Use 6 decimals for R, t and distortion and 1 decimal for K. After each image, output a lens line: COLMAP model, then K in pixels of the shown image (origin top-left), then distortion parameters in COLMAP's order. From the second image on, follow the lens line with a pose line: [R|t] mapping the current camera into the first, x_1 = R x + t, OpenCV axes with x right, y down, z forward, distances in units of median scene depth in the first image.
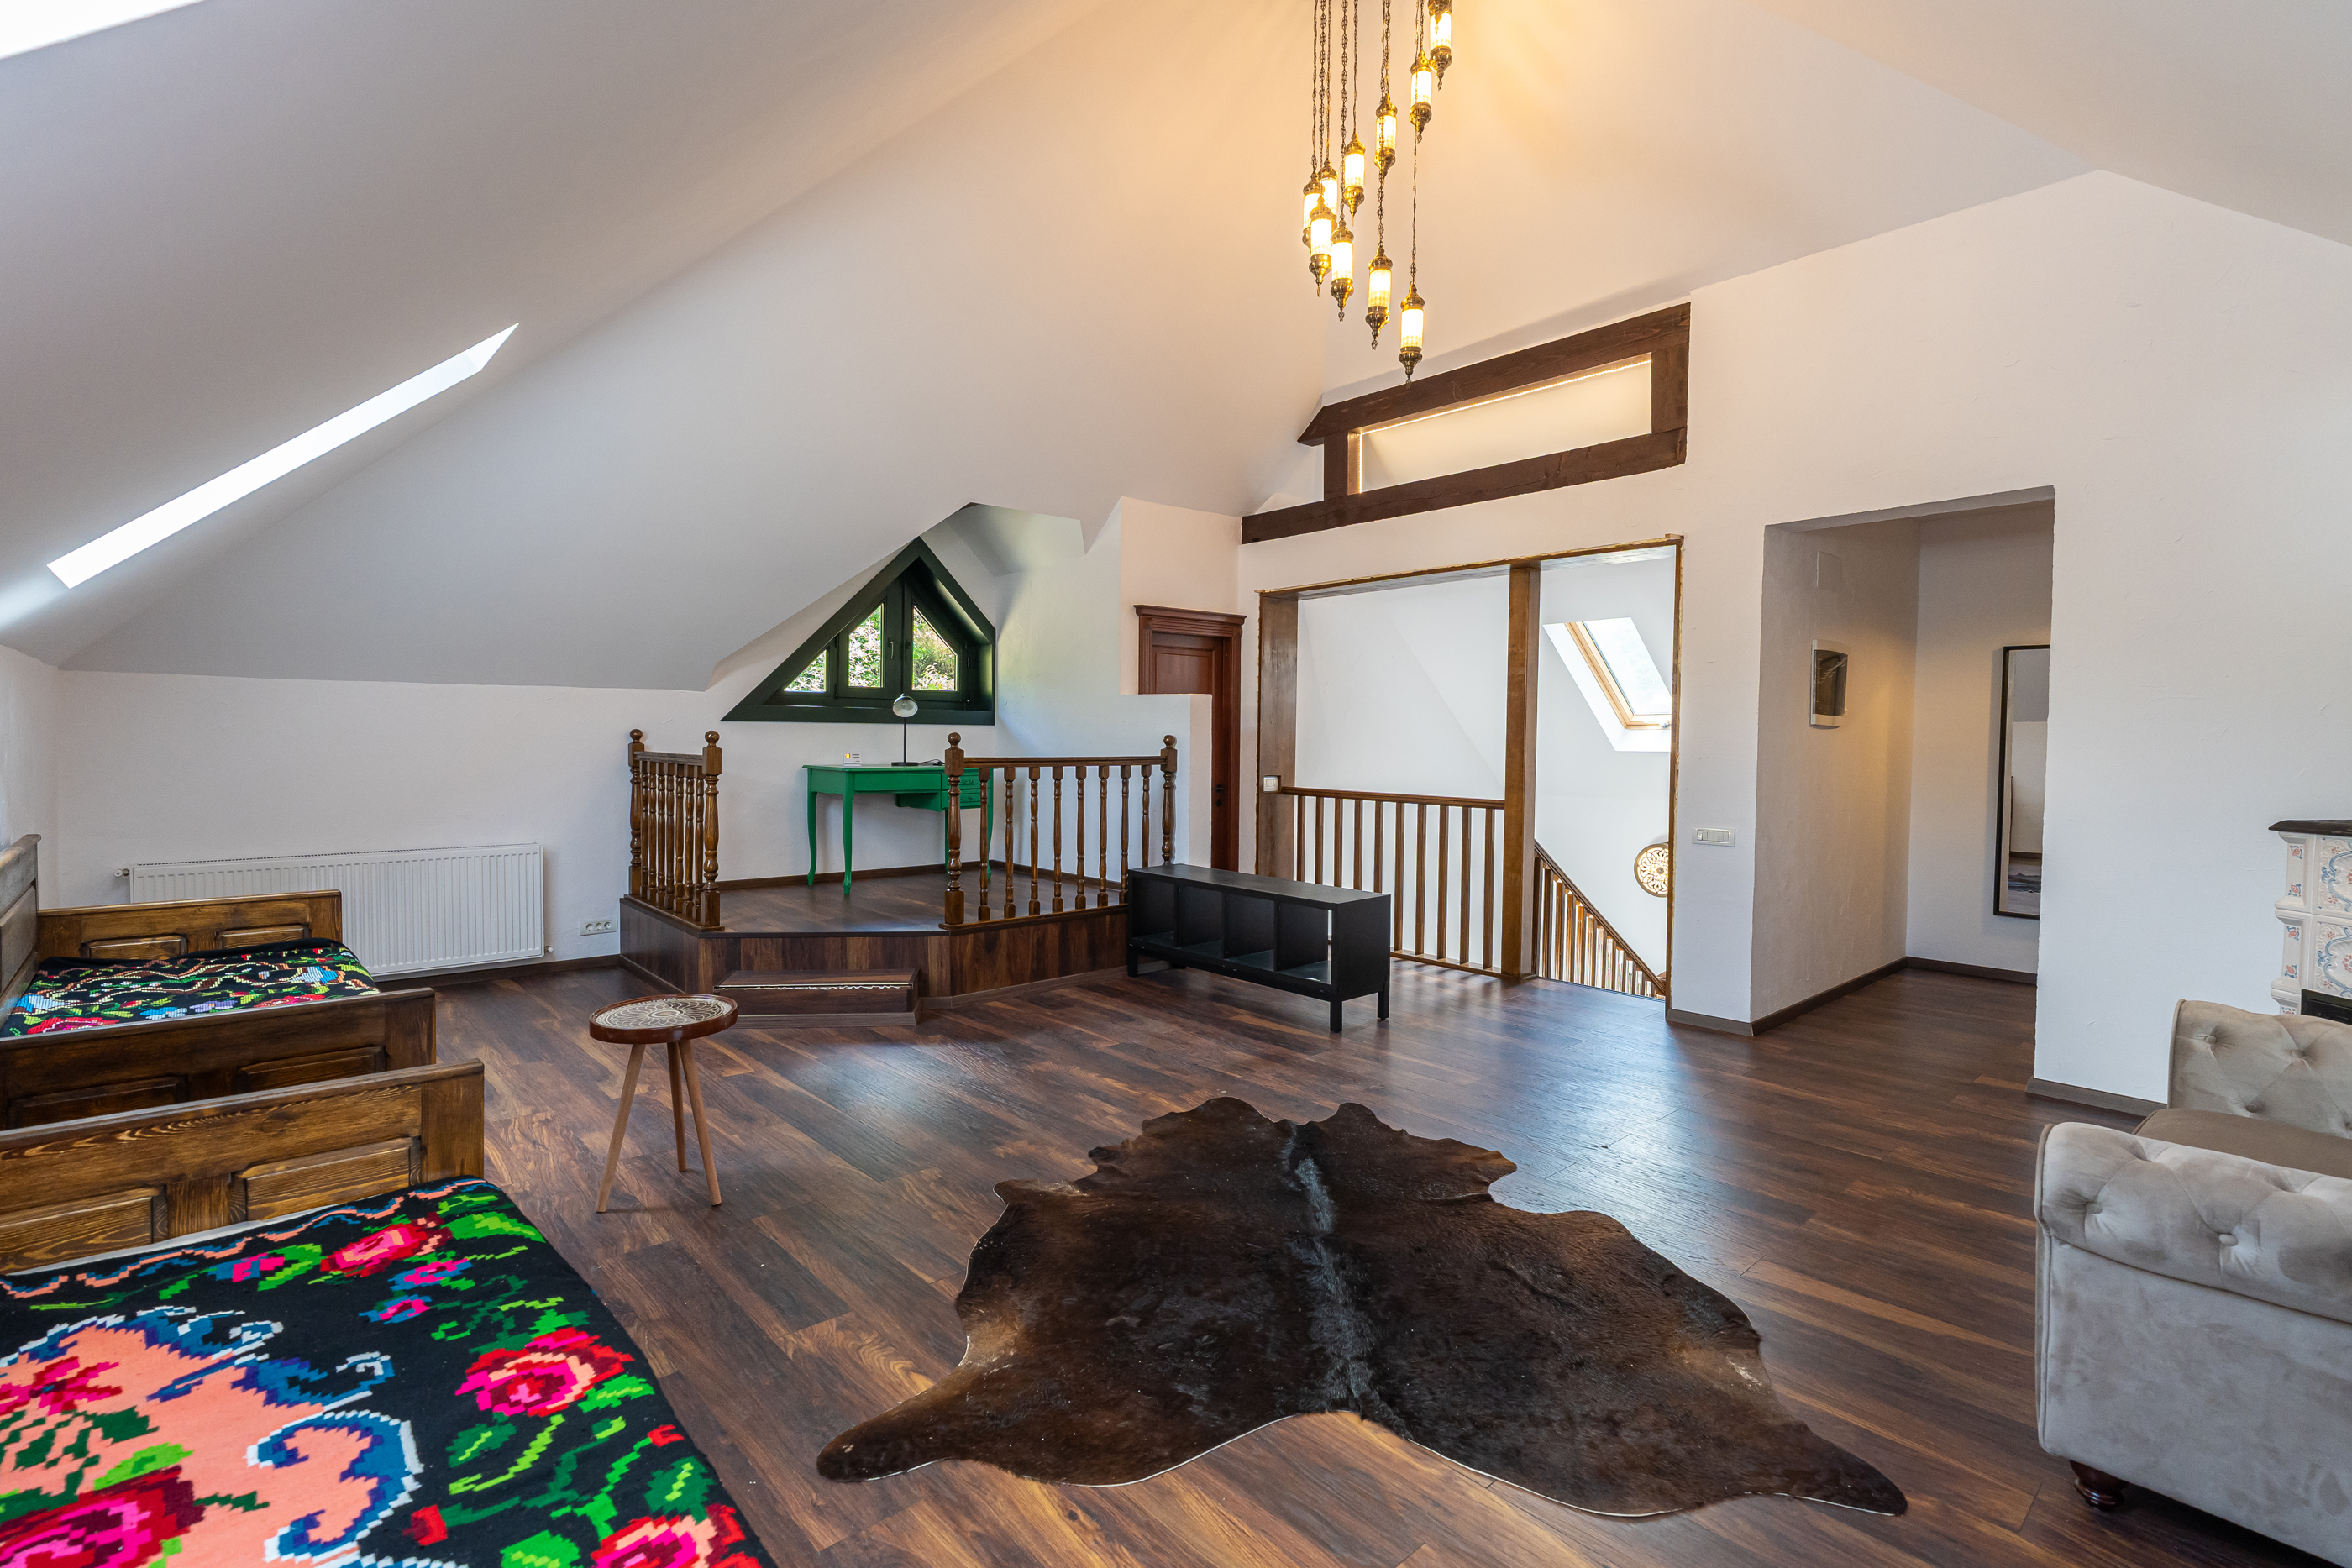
lens RADIAL K [[1106.7, 0, 1170.3], [0, 1106.7, 764.2], [0, 0, 1]] dist [-0.005138, 0.000482]
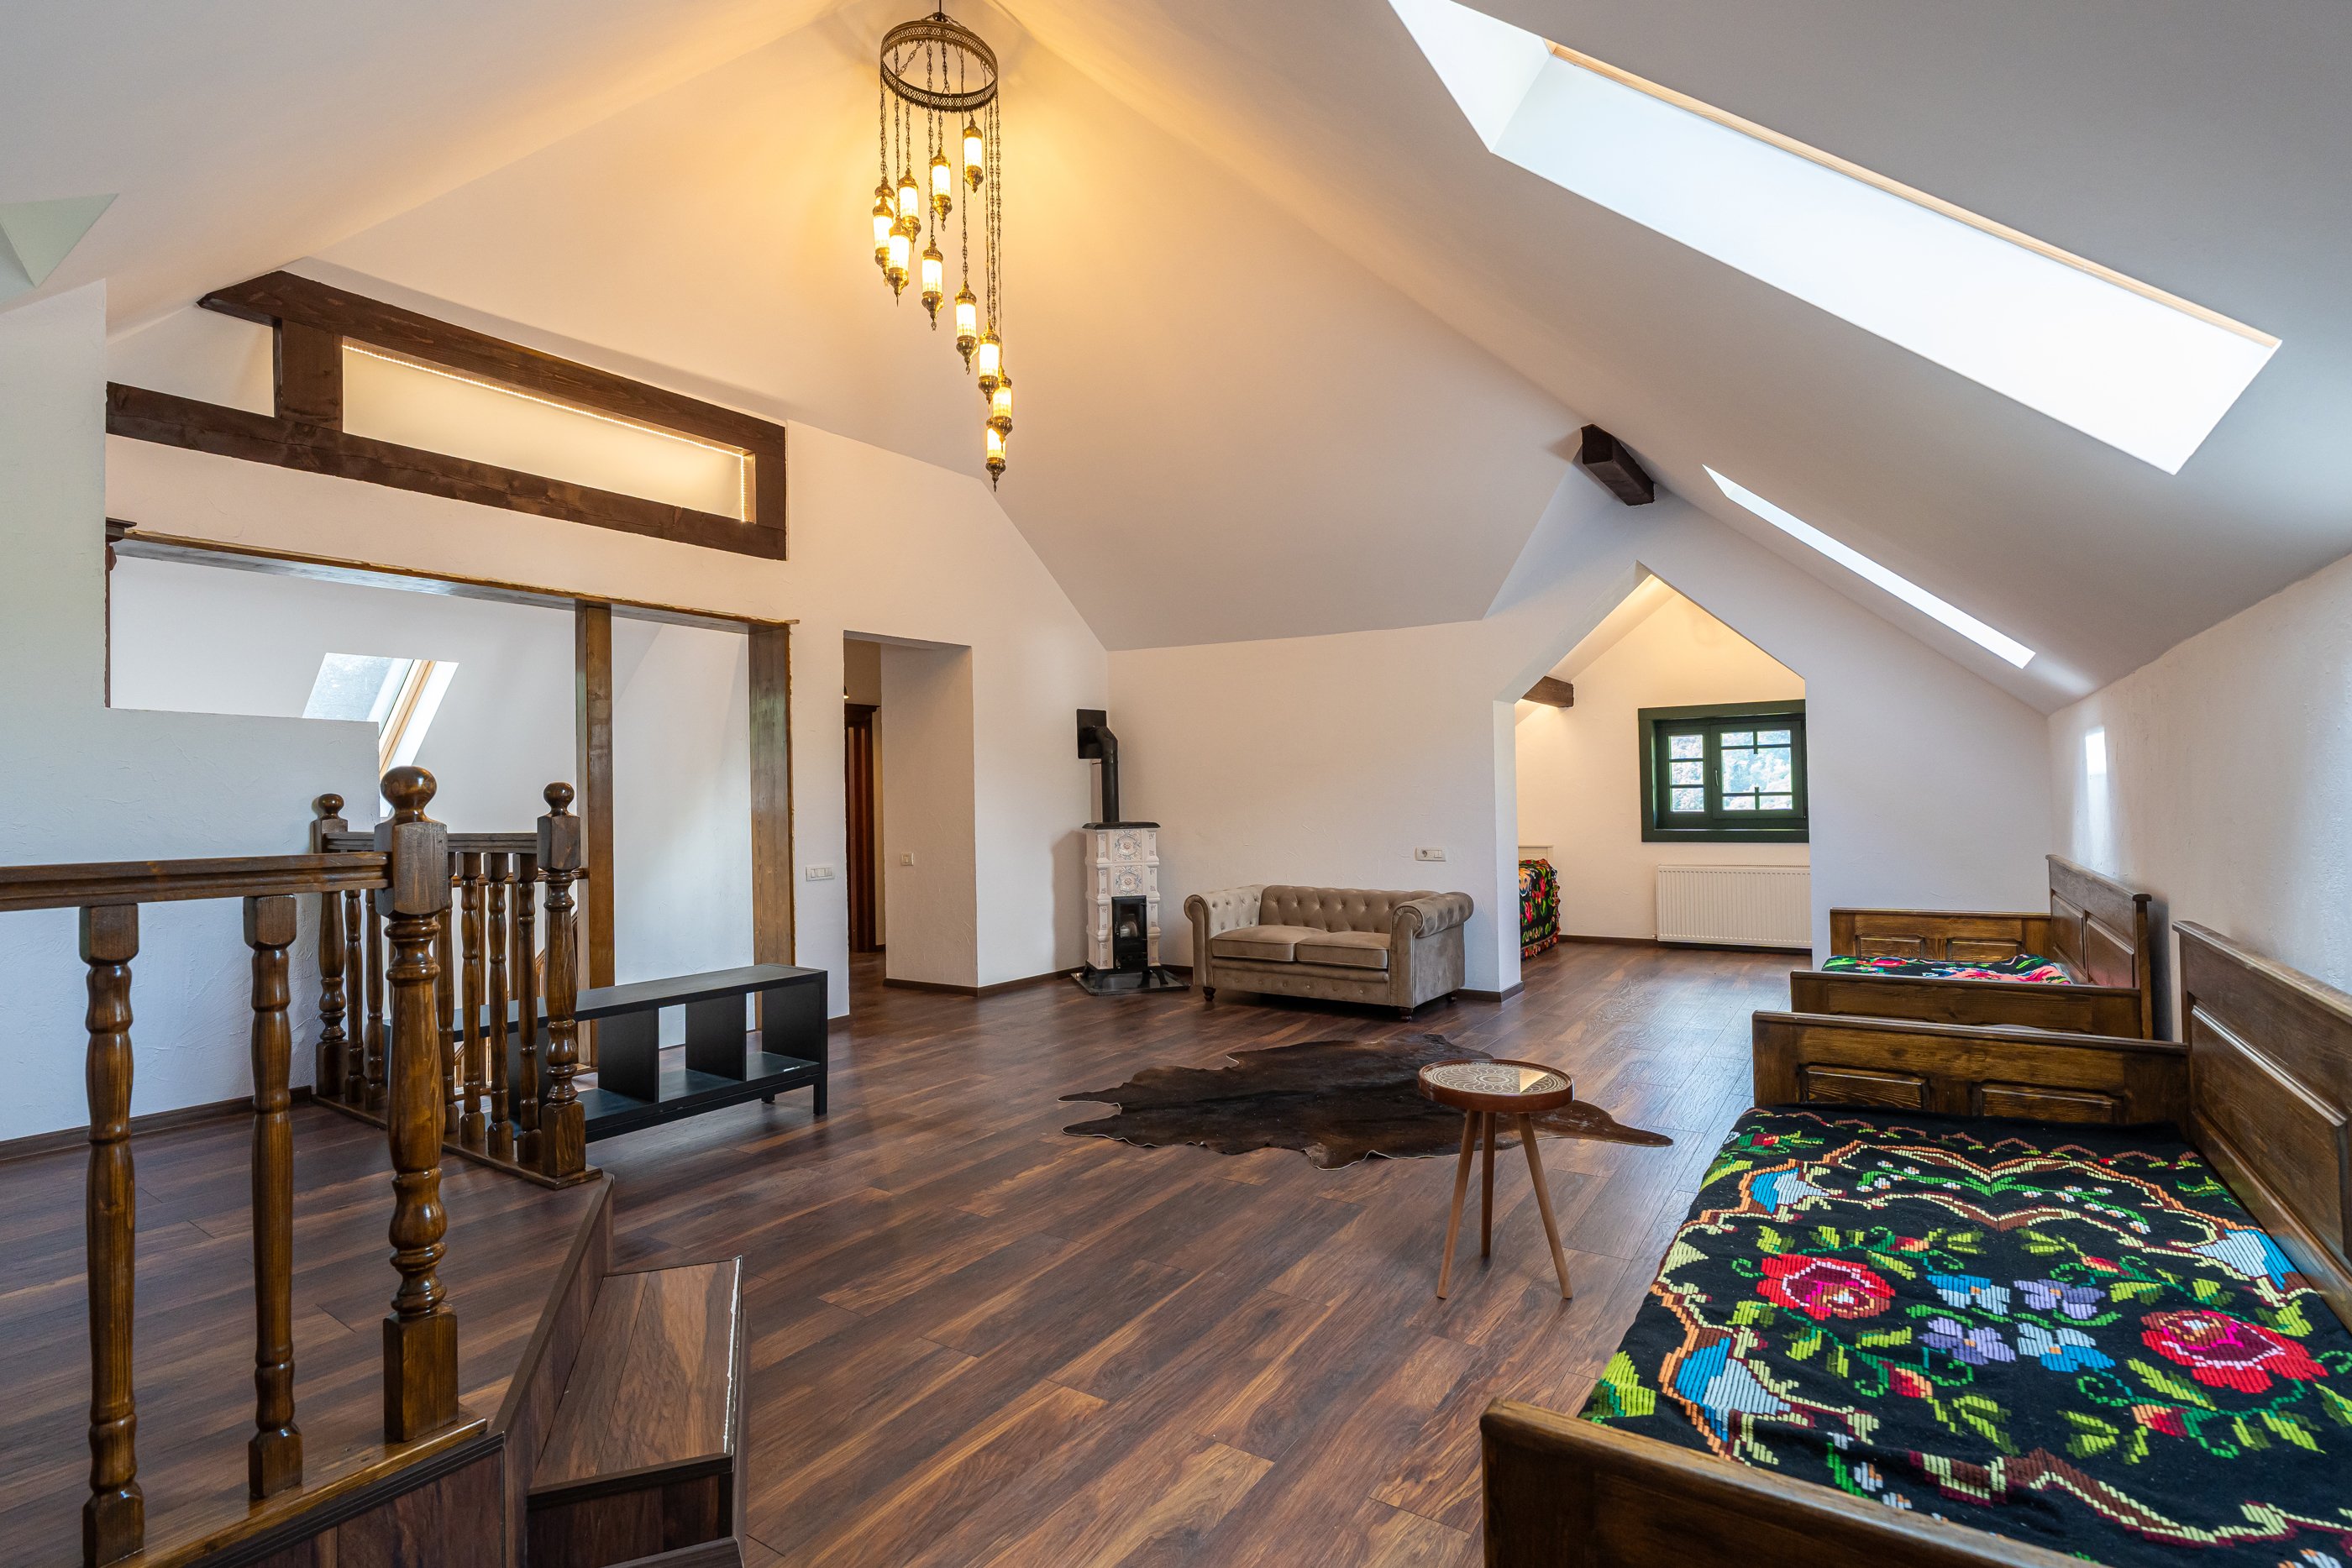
lens RADIAL K [[1106.7, 0, 1171.6], [0, 1106.7, 789.6], [0, 0, 1]] dist [-0.005138, 0.000482]
pose [[-0.250514, 0.003997, 0.968105, -0.781900], [0.042152, 0.999088, 0.006783, -0.018601], [-0.967195, 0.042507, -0.250455, 0.908127]]
